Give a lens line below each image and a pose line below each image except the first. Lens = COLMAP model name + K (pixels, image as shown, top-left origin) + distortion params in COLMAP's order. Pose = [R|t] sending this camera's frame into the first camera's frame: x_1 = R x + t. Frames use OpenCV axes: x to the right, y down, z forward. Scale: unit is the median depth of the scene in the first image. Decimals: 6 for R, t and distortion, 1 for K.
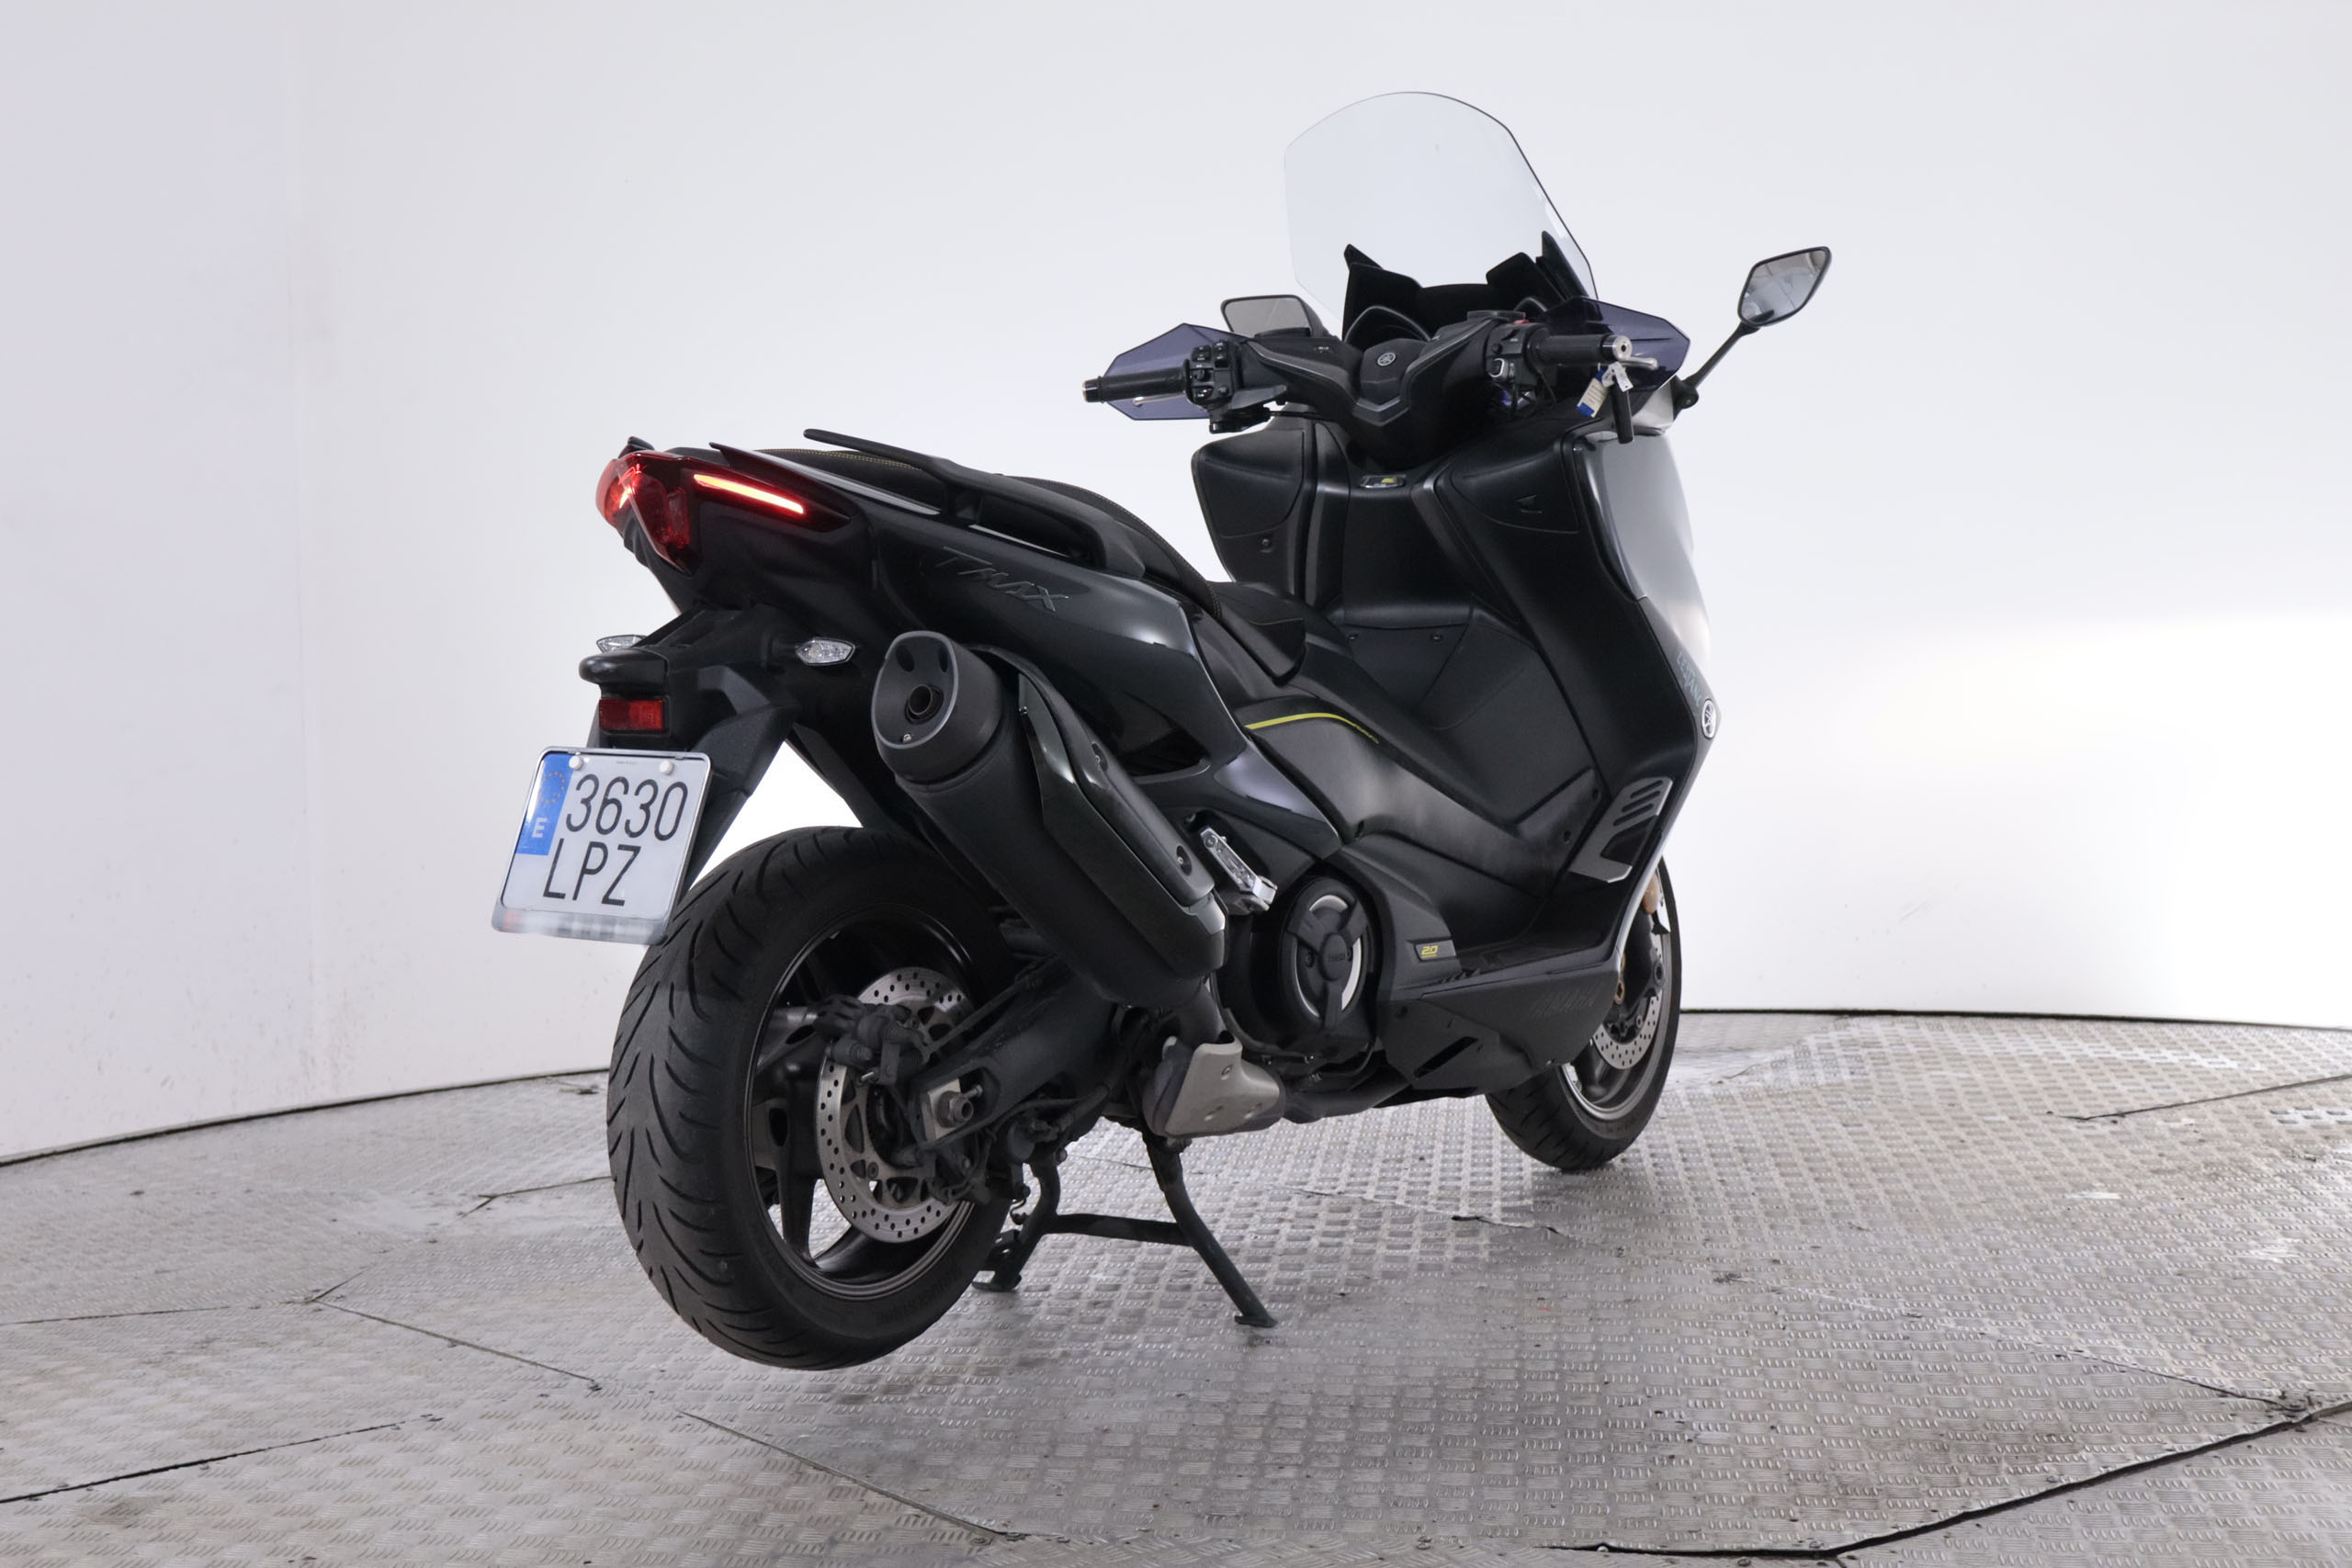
lens RADIAL K [[3814.7, 0, 1183.2], [0, 3814.7, 785.8], [0, 0, 1]] dist [0.012946, 0.000000]
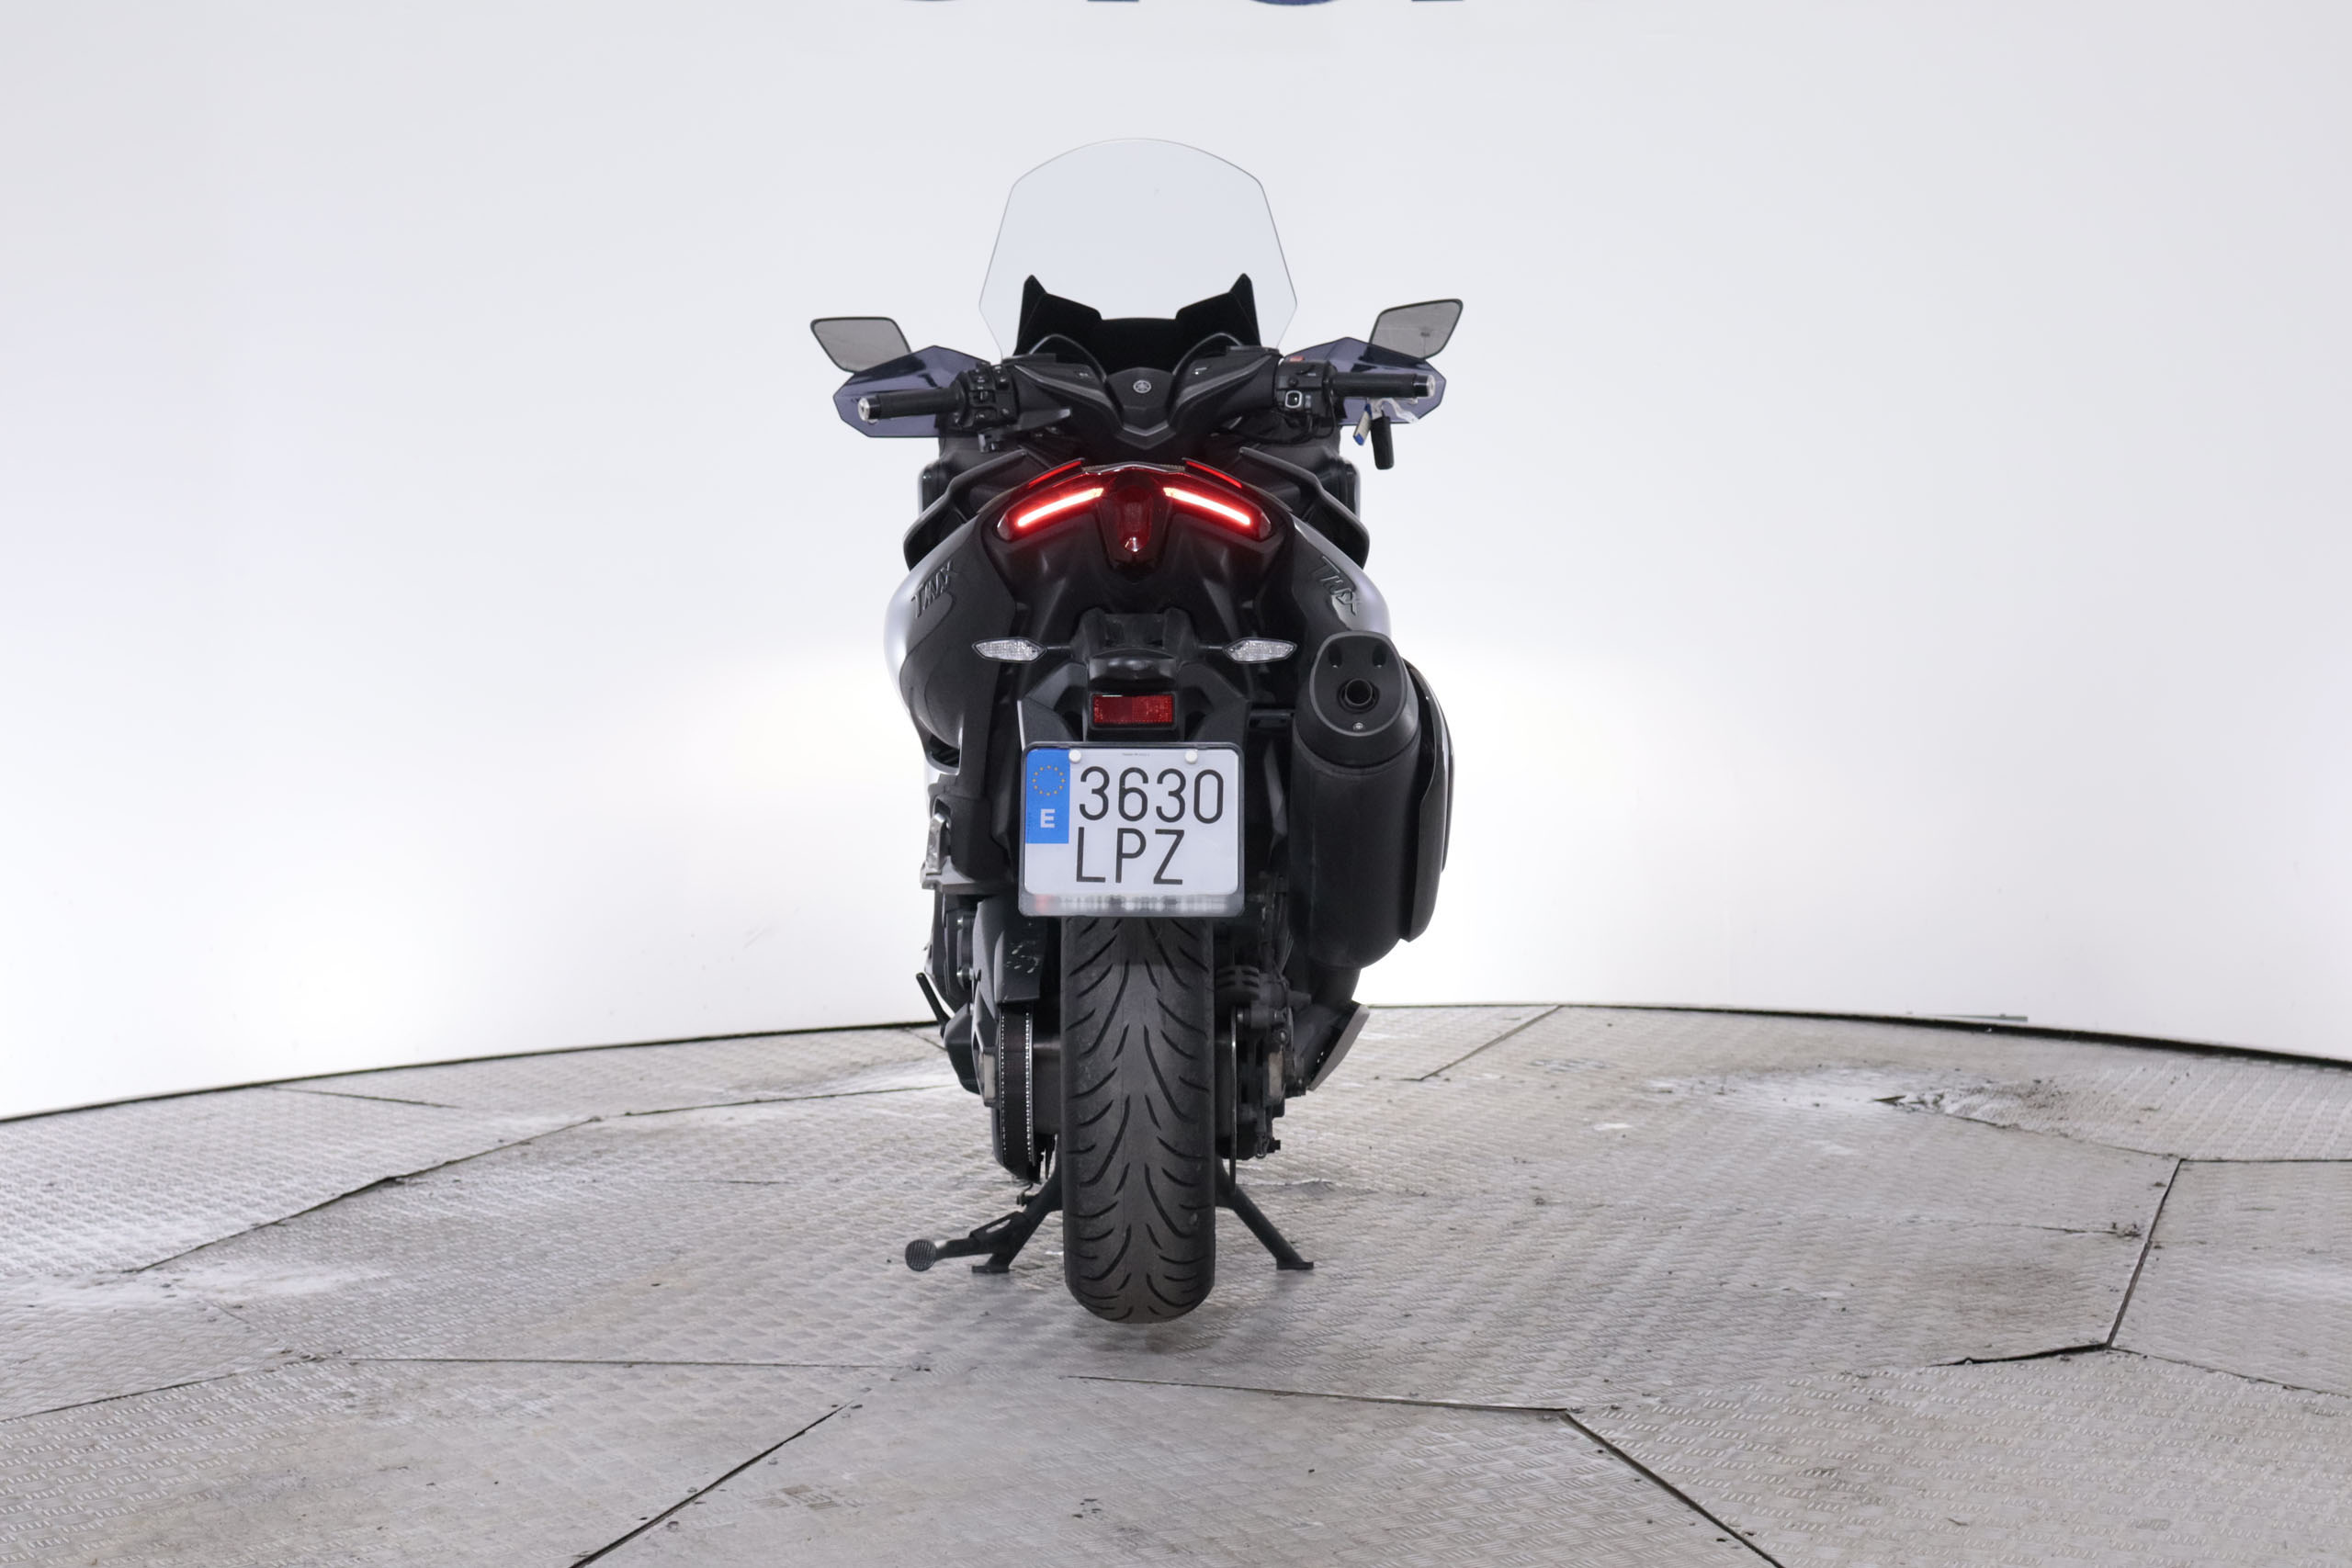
lens RADIAL K [[4504.8, 0, 1183.9], [0, 4504.8, 779.3], [0, 0, 1]] dist [-0.169325, 0.000000]
pose [[0.815022, -0.023053, 0.578971, -0.865715], [0.034131, 0.999383, -0.008253, 0.011840], [-0.578424, 0.026487, 0.815306, -0.043007]]
